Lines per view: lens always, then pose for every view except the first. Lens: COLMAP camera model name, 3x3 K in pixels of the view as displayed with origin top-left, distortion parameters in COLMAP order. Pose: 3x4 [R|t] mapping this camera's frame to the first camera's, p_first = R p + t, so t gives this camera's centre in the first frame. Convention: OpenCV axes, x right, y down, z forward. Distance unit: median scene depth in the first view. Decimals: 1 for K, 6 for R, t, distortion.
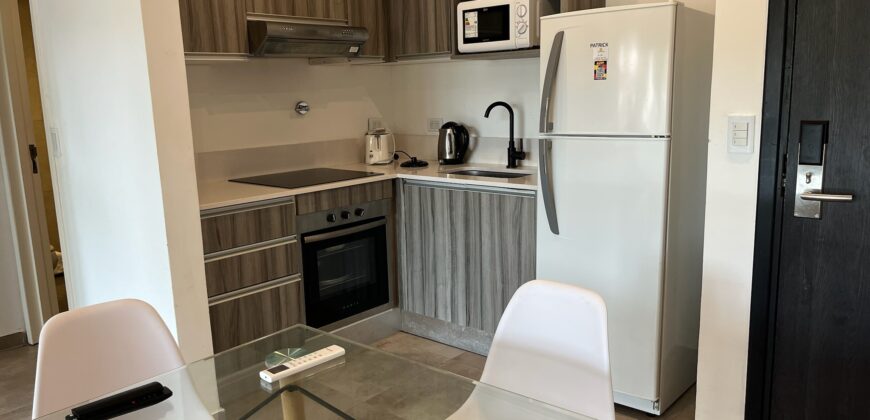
lens RADIAL K [[662.7, 0, 430.5], [0, 662.7, 211.8], [0, 0, 1]] dist [0.070039, -0.099978]
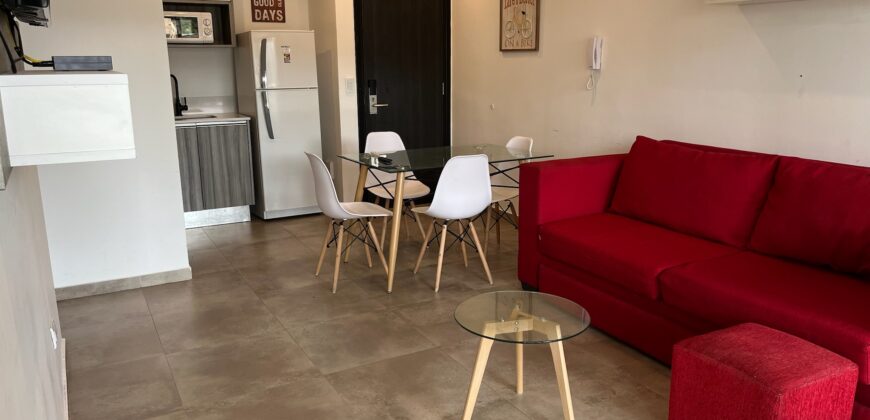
lens RADIAL K [[662.7, 0, 430.5], [0, 662.7, 211.8], [0, 0, 1]] dist [0.070039, -0.099978]
pose [[0.337724, -0.187128, 0.922456, -1.296464], [0.169919, 0.976057, 0.135792, 0.047347], [-0.925781, 0.110883, 0.361435, -0.130894]]
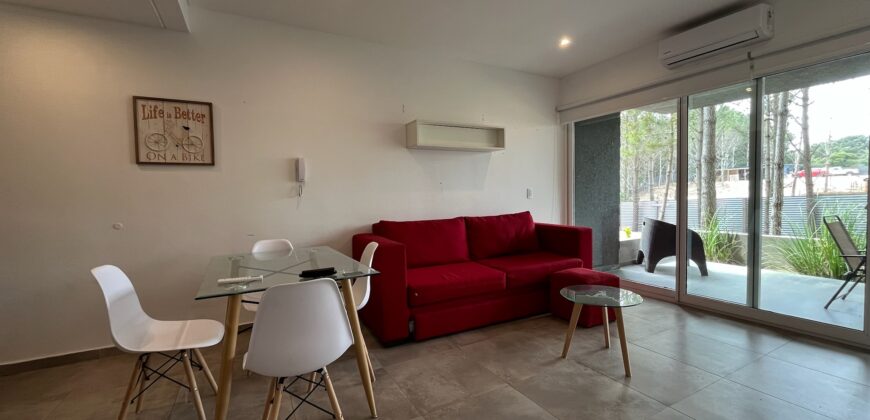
lens RADIAL K [[349.6, 0, 435.0], [0, 349.6, 210.0], [0, 0, 1]] dist [-0.008537, -0.000251]
pose [[-0.938081, 0.038398, 0.344280, -0.525728], [0.114045, 0.972668, 0.202262, -0.068632], [-0.327104, 0.229001, -0.916821, 0.780998]]
